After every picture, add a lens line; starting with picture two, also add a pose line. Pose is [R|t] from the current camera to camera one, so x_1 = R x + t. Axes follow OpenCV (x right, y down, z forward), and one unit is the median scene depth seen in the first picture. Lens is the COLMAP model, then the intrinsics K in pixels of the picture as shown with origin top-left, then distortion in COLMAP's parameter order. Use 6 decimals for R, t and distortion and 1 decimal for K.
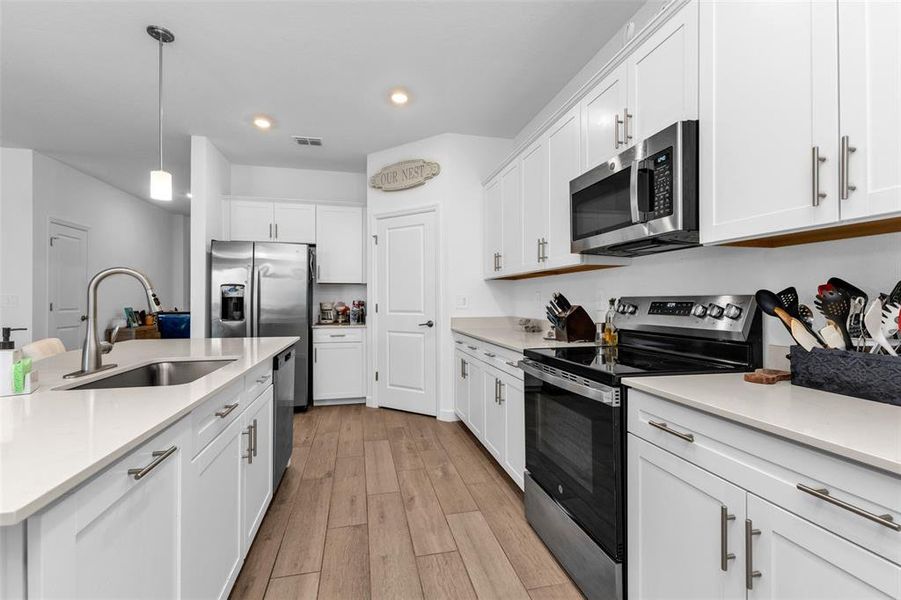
lens RADIAL K [[394.0, 0, 450.7], [0, 394.0, 303.0], [0, 0, 1]] dist [0.001106, -0.000513]
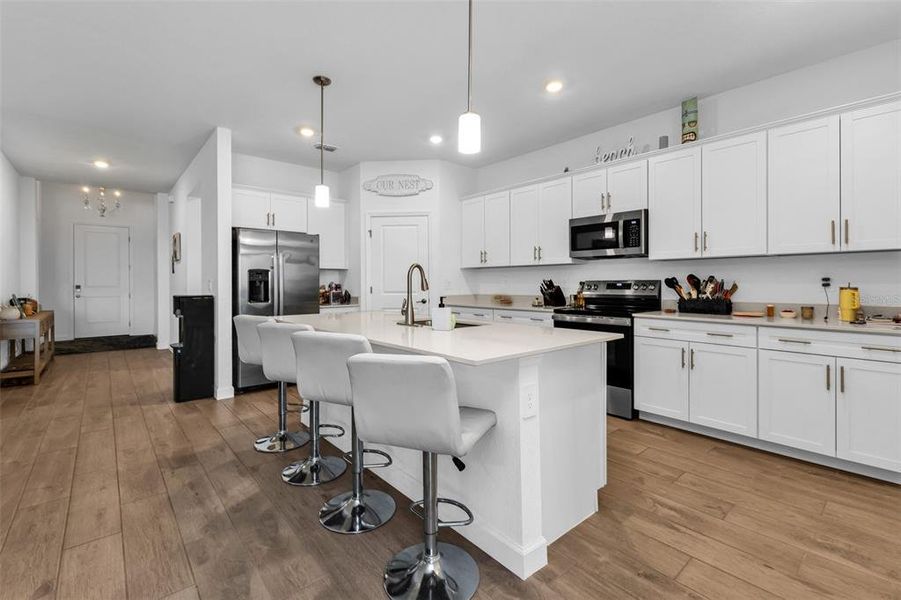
lens RADIAL K [[394.0, 0, 461.4], [0, 394.0, 289.8], [0, 0, 1]] dist [0.001106, -0.000513]
pose [[0.878541, -0.009351, 0.477575, -0.969805], [0.006087, 0.999946, 0.008382, 0.007840], [-0.477627, -0.004457, 0.878551, -0.375275]]
